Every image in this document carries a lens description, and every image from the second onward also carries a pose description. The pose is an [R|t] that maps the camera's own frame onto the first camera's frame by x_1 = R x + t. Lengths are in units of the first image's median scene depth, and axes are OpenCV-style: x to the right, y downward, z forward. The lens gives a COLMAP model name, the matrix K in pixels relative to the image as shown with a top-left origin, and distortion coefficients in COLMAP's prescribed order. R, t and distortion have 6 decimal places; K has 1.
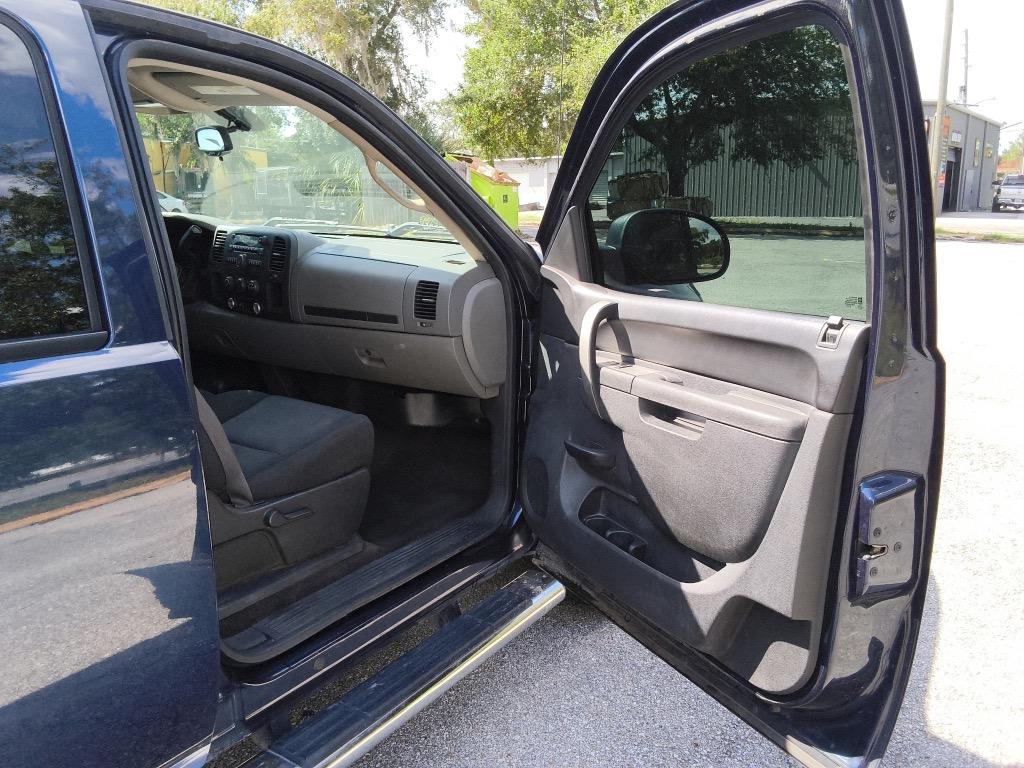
lens RADIAL K [[813.9, 0, 518.7], [0, 813.9, 385.9], [0, 0, 1]] dist [0.079240, -0.139819]
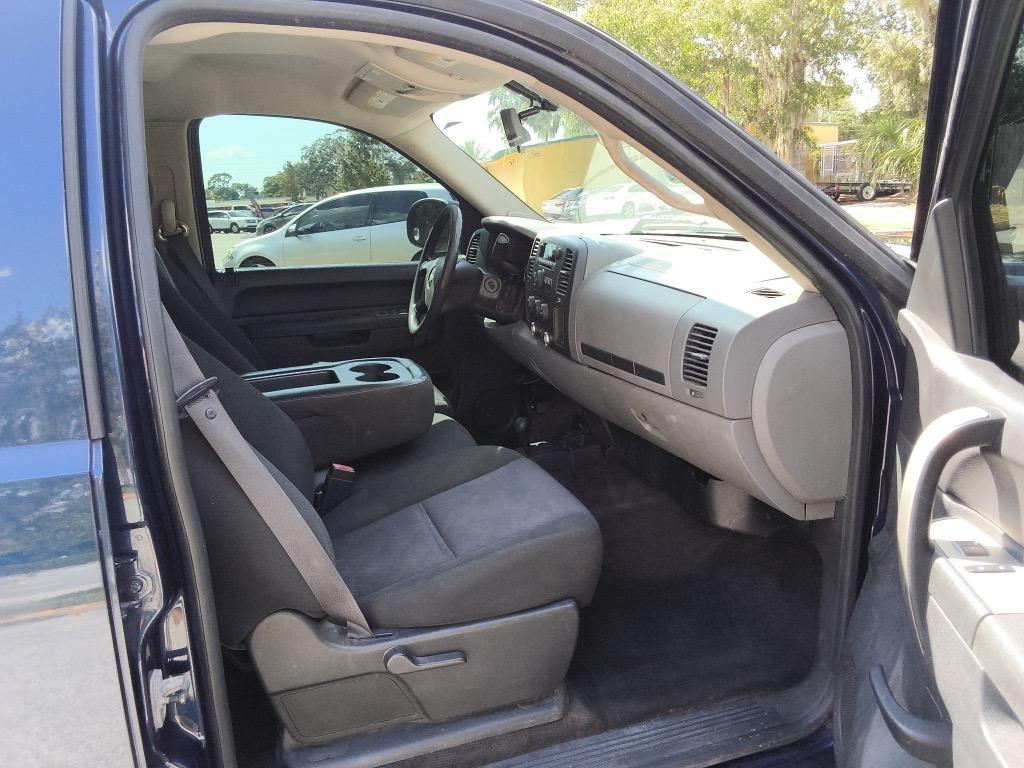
lens RADIAL K [[813.9, 0, 518.7], [0, 813.9, 385.9], [0, 0, 1]] dist [0.079240, -0.139819]
pose [[0.790347, 0.104362, -0.603705, 0.154666], [-0.089282, 0.994485, 0.055032, -0.101802], [0.606119, 0.010406, 0.795306, 0.411431]]
